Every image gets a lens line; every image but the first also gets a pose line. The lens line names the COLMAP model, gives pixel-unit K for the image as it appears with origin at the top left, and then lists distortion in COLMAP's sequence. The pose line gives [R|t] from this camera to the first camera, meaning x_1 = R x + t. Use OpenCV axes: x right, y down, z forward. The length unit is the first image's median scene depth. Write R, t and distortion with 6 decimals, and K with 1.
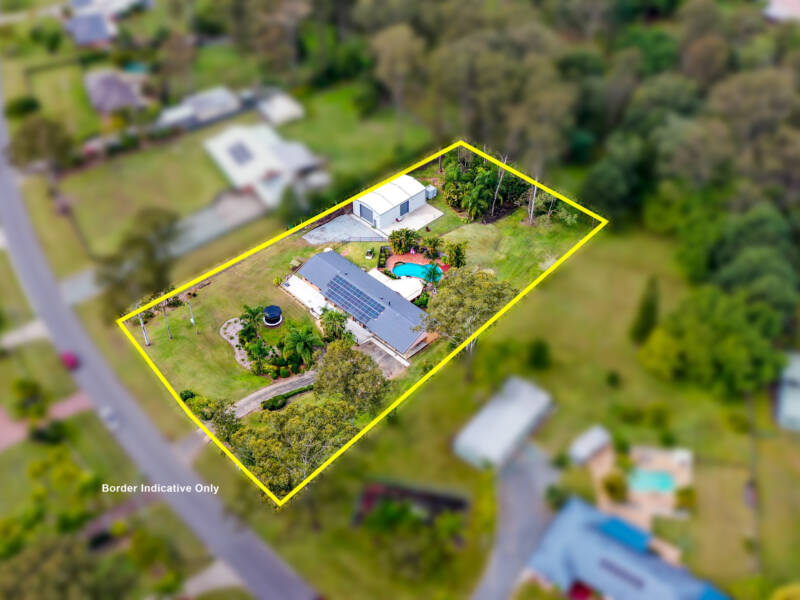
lens RADIAL K [[661.9, 0, 399.8], [0, 661.9, 300.0], [0, 0, 1]] dist [-0.010216, -0.000843]
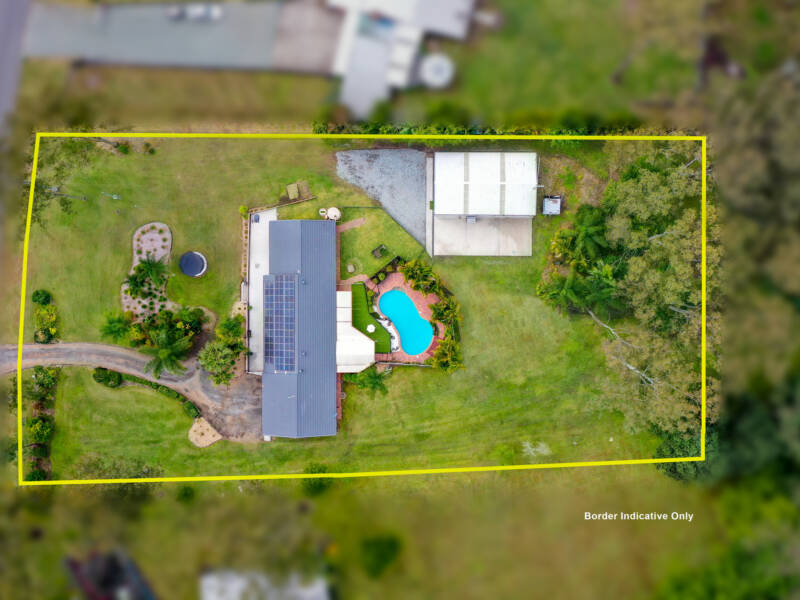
lens RADIAL K [[661.9, 0, 400.3], [0, 661.9, 300.4], [0, 0, 1]] dist [-0.010216, -0.000843]
pose [[0.708846, 0.705280, -0.010879, 0.015772], [-0.512209, 0.525280, 0.679502, -0.592881], [0.484954, -0.476090, 0.733593, 0.529565]]
